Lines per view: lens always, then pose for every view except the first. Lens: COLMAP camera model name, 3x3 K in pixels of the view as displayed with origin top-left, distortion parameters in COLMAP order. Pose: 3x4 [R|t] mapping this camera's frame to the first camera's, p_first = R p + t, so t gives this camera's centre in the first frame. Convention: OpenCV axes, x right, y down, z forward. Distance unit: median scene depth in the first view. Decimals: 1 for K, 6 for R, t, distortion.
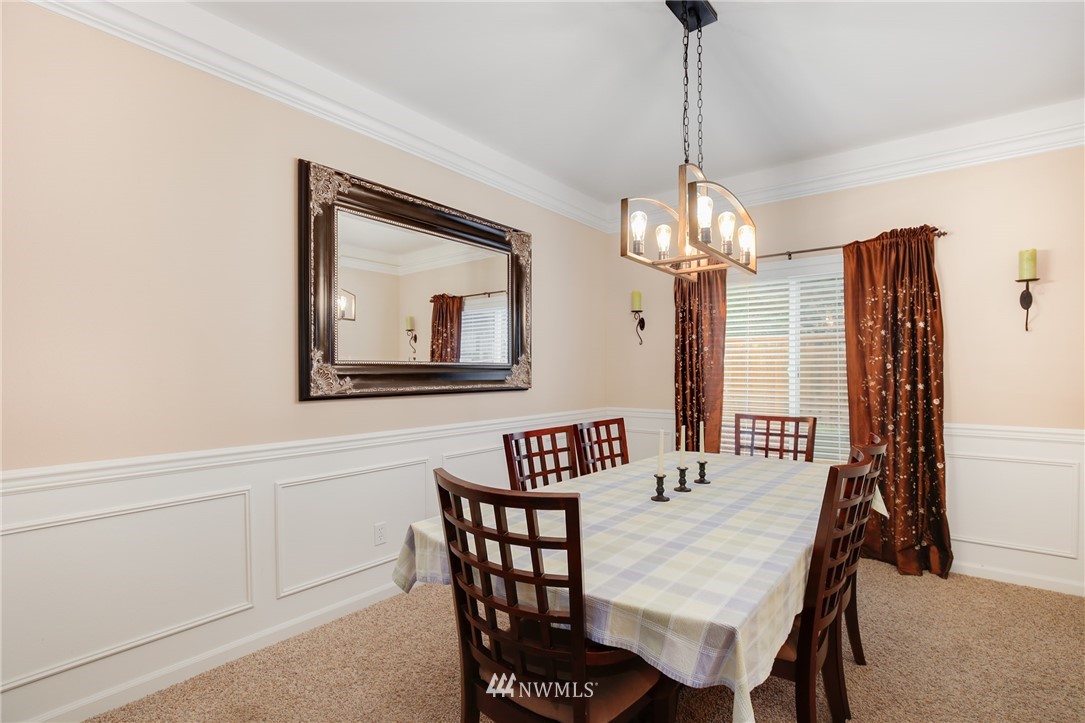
lens RADIAL K [[559.4, 0, 545.9], [0, 559.4, 367.3], [0, 0, 1]] dist [-0.027763, 0.000870]
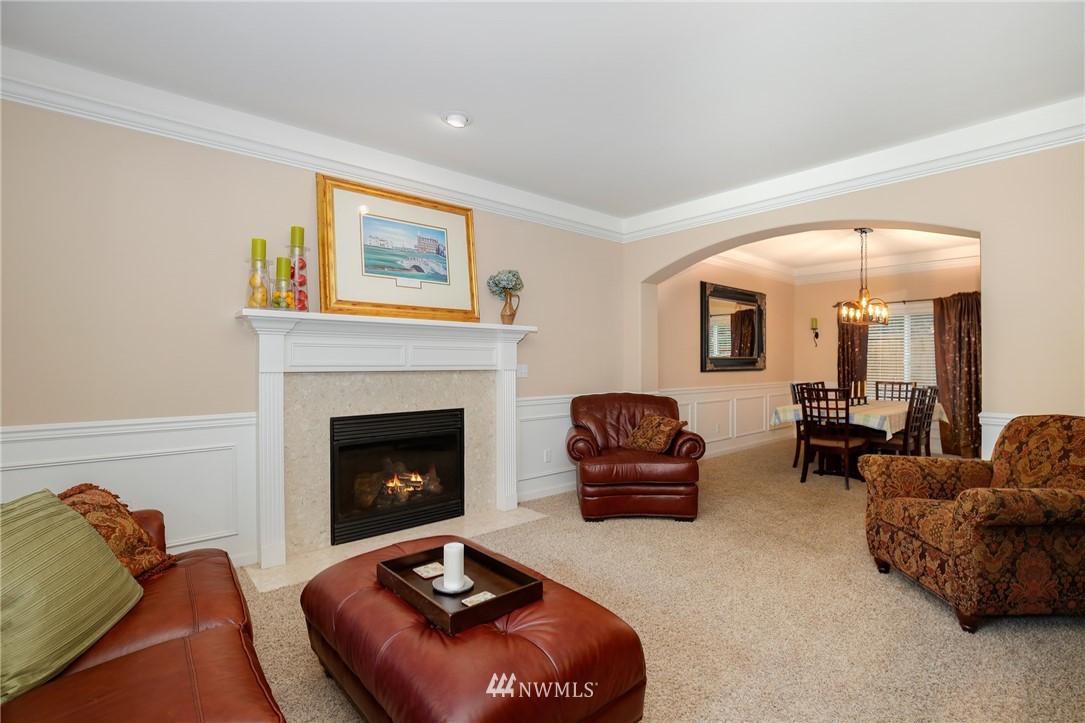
lens RADIAL K [[537.1, 0, 542.8], [0, 537.1, 355.2], [0, 0, 1]] dist [-0.025844, 0.001050]
pose [[0.980632, 0.000755, -0.195857, -0.512958], [-0.001852, 0.999984, -0.005422, -0.002440], [0.195850, 0.005680, 0.980617, -1.247676]]
